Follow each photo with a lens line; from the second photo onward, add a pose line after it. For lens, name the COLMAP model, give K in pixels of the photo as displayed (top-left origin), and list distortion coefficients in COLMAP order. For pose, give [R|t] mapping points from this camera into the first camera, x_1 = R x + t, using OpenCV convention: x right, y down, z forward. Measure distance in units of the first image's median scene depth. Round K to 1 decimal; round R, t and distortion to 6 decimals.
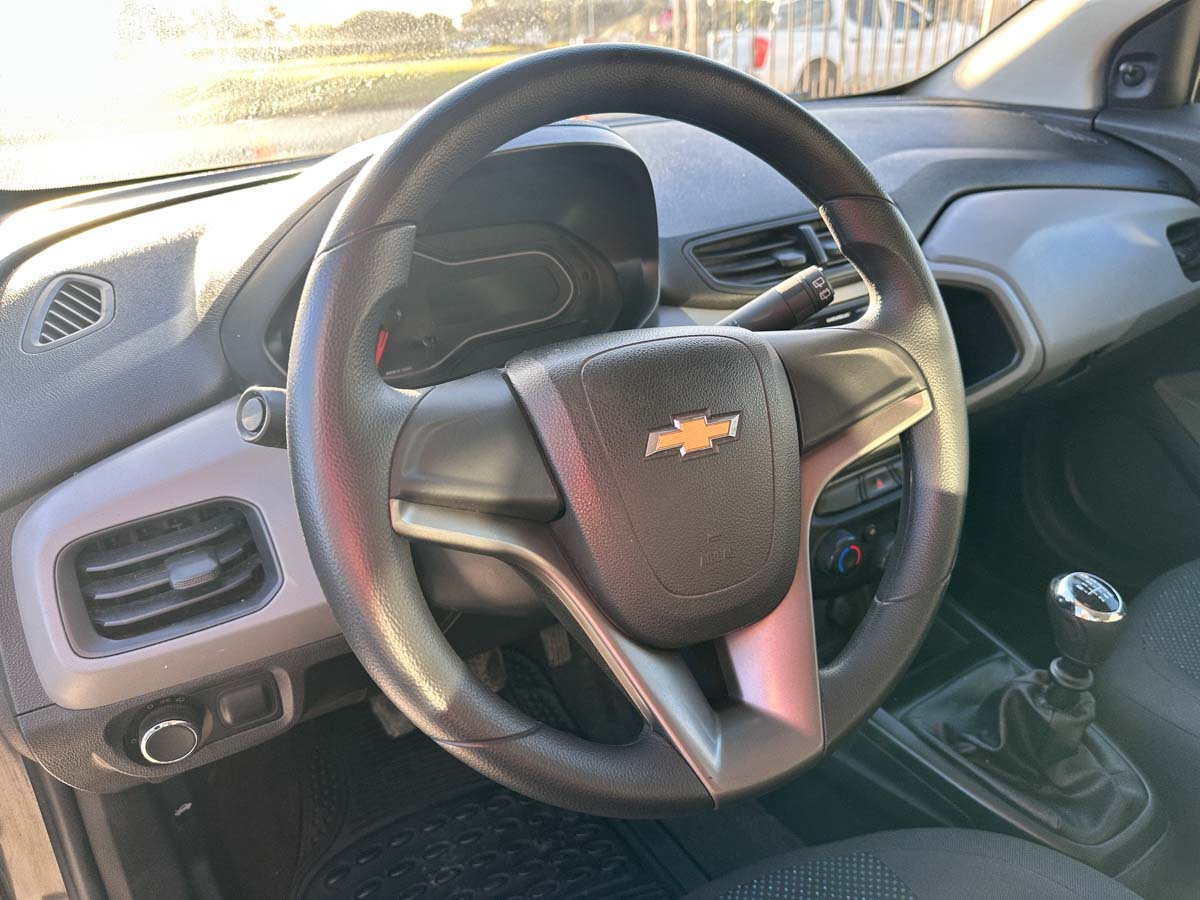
lens RADIAL K [[849.4, 0, 594.4], [0, 849.4, 443.7], [0, 0, 1]] dist [0.002640, -0.000882]
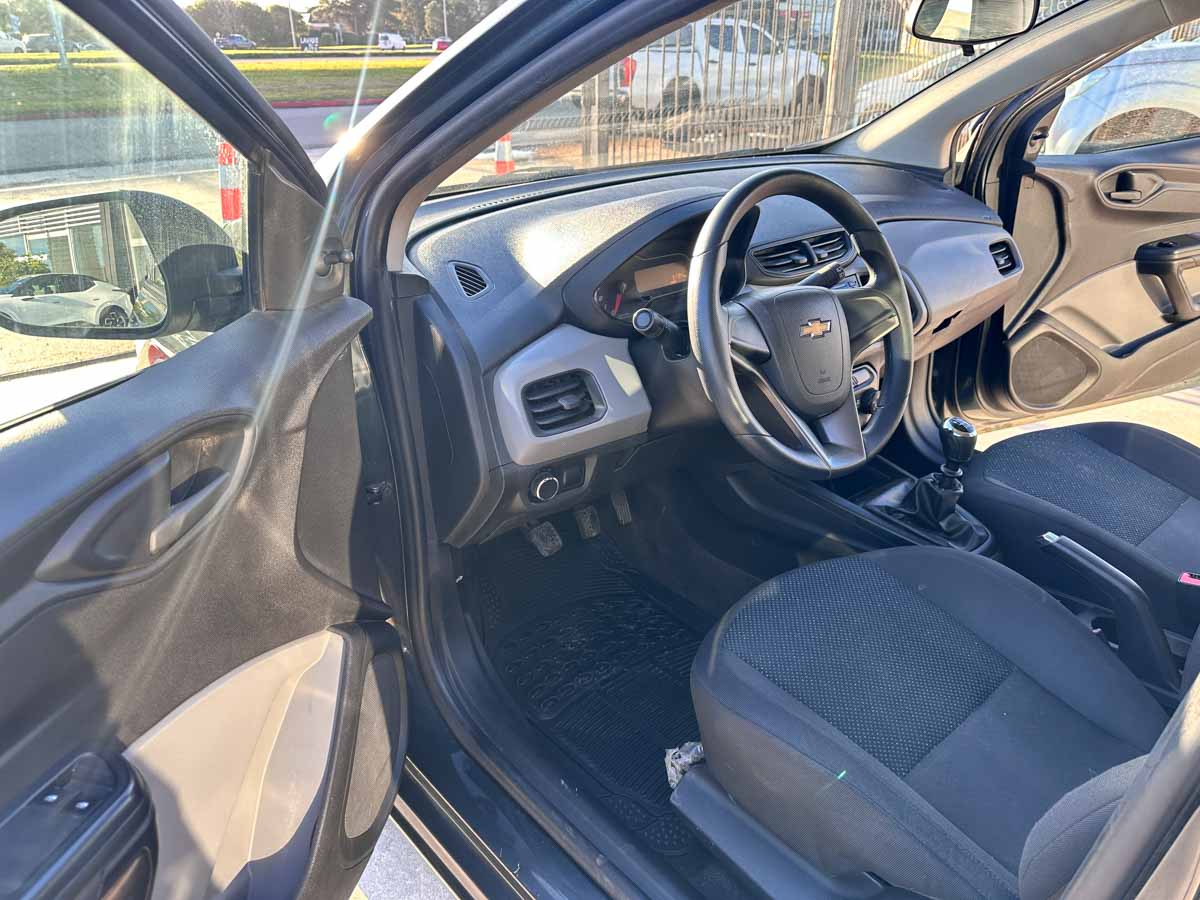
lens RADIAL K [[849.0, 0, 562.6], [0, 849.0, 434.3], [0, 0, 1]] dist [0.028895, -0.005119]
pose [[0.991208, -0.015034, 0.131457, -0.566971], [0.016790, 0.999784, -0.012265, 0.189180], [-0.131244, 0.014365, 0.991246, -0.810807]]
